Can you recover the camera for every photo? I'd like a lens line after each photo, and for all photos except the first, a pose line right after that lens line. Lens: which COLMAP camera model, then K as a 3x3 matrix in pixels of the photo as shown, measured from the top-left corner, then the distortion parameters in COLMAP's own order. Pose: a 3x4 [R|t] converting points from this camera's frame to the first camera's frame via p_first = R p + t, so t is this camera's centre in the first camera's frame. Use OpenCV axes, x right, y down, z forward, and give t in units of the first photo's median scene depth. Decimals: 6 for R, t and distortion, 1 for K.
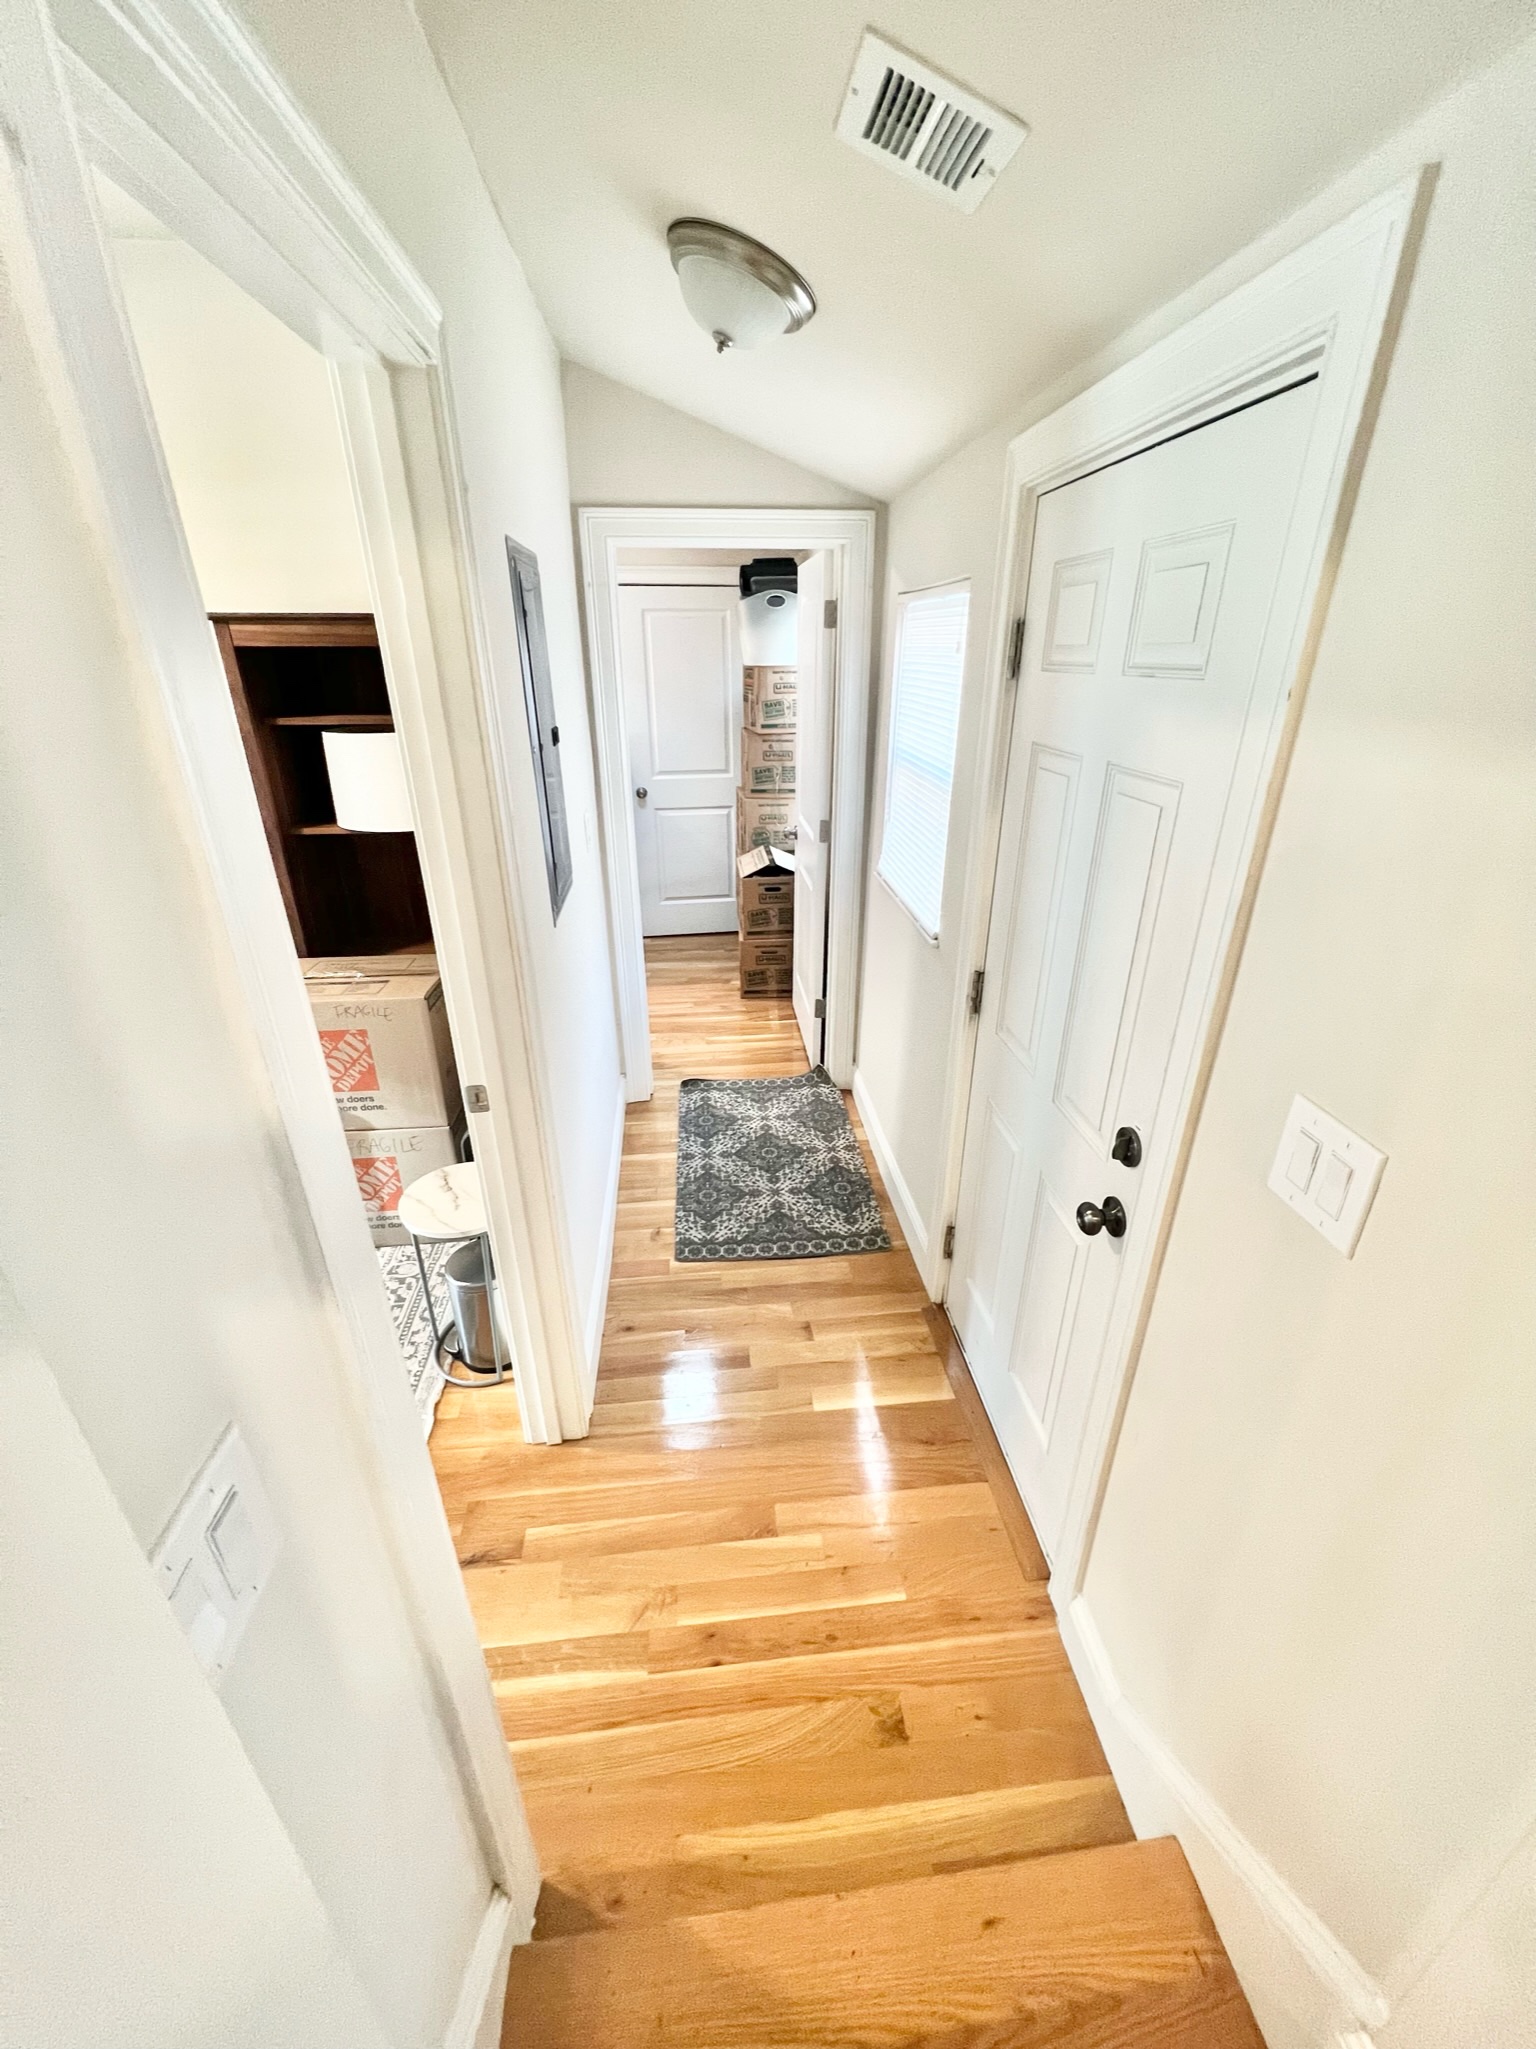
lens RADIAL K [[821.8, 0, 764.6], [0, 821.8, 1041.7], [0, 0, 1]] dist [-0.001234, 0.000293]
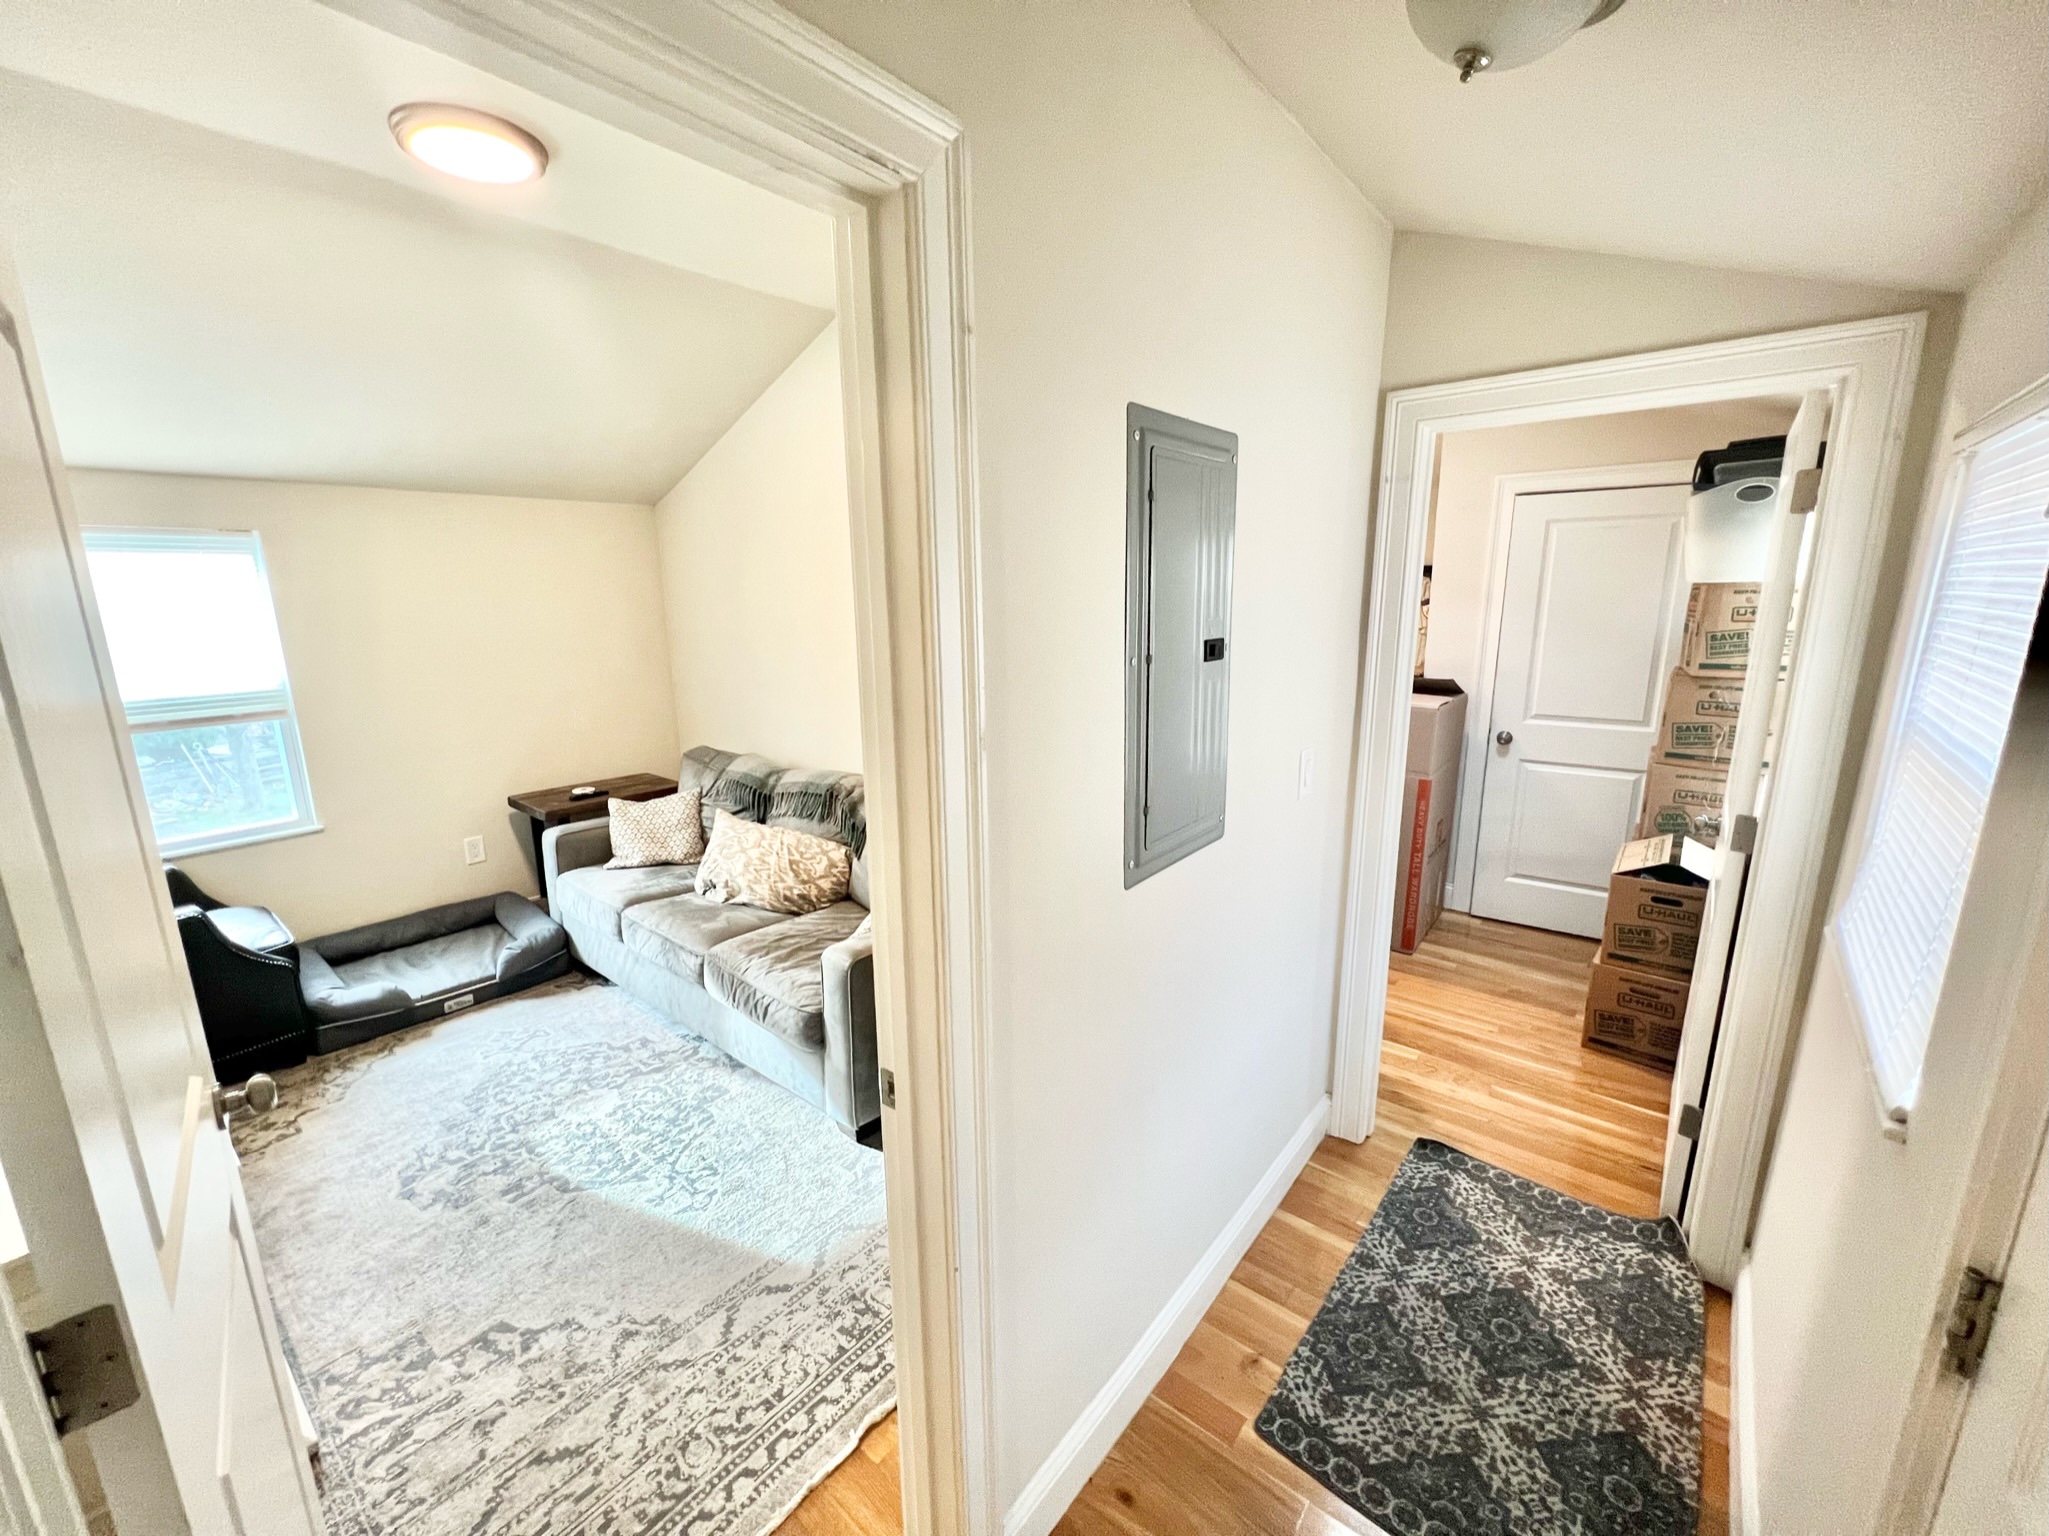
lens RADIAL K [[821.8, 0, 1022.2], [0, 821.8, 773.5], [0, 0, 1]] dist [-0.001234, 0.000293]
pose [[0.708964, 0.155271, -0.687940, 0.133021], [-0.299965, 0.949219, -0.094889, -0.112131], [0.638272, 0.273630, 0.719538, 0.296052]]
